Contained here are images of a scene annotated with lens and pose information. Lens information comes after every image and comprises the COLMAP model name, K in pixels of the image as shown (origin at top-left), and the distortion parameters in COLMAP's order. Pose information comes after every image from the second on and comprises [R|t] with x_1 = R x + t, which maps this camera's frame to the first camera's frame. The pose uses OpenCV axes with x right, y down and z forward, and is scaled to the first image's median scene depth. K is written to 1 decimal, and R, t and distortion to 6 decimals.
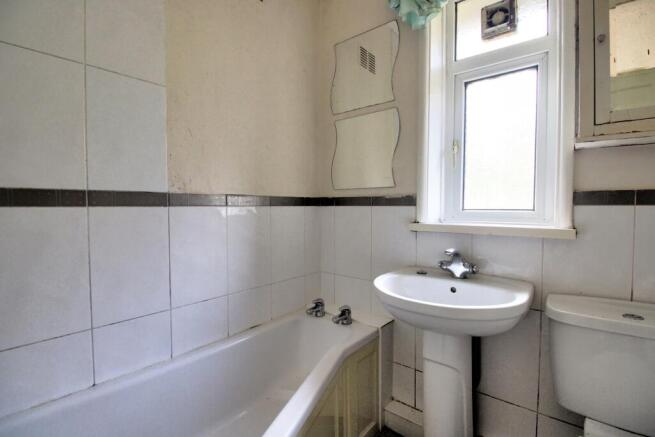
lens RADIAL K [[306.1, 0, 327.9], [0, 306.1, 216.3], [0, 0, 1]] dist [-0.014392, -0.003841]
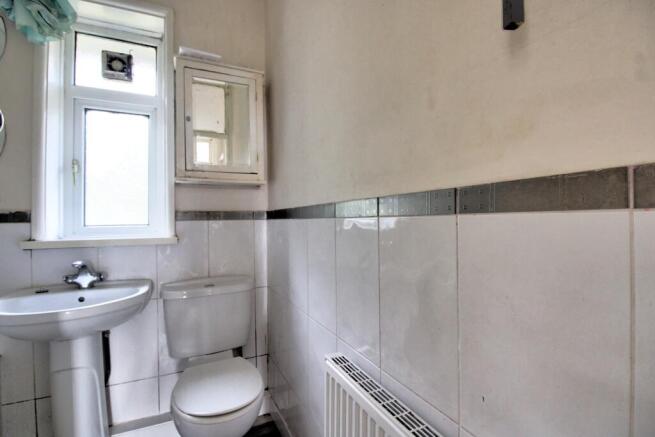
lens RADIAL K [[306.1, 0, 329.1], [0, 306.1, 218.5], [0, 0, 1]] dist [-0.014392, -0.003841]
pose [[0.408569, -0.005599, 0.912710, -0.193178], [0.040602, 0.999103, -0.012047, 0.001363], [-0.911824, 0.041979, 0.408430, -0.235331]]
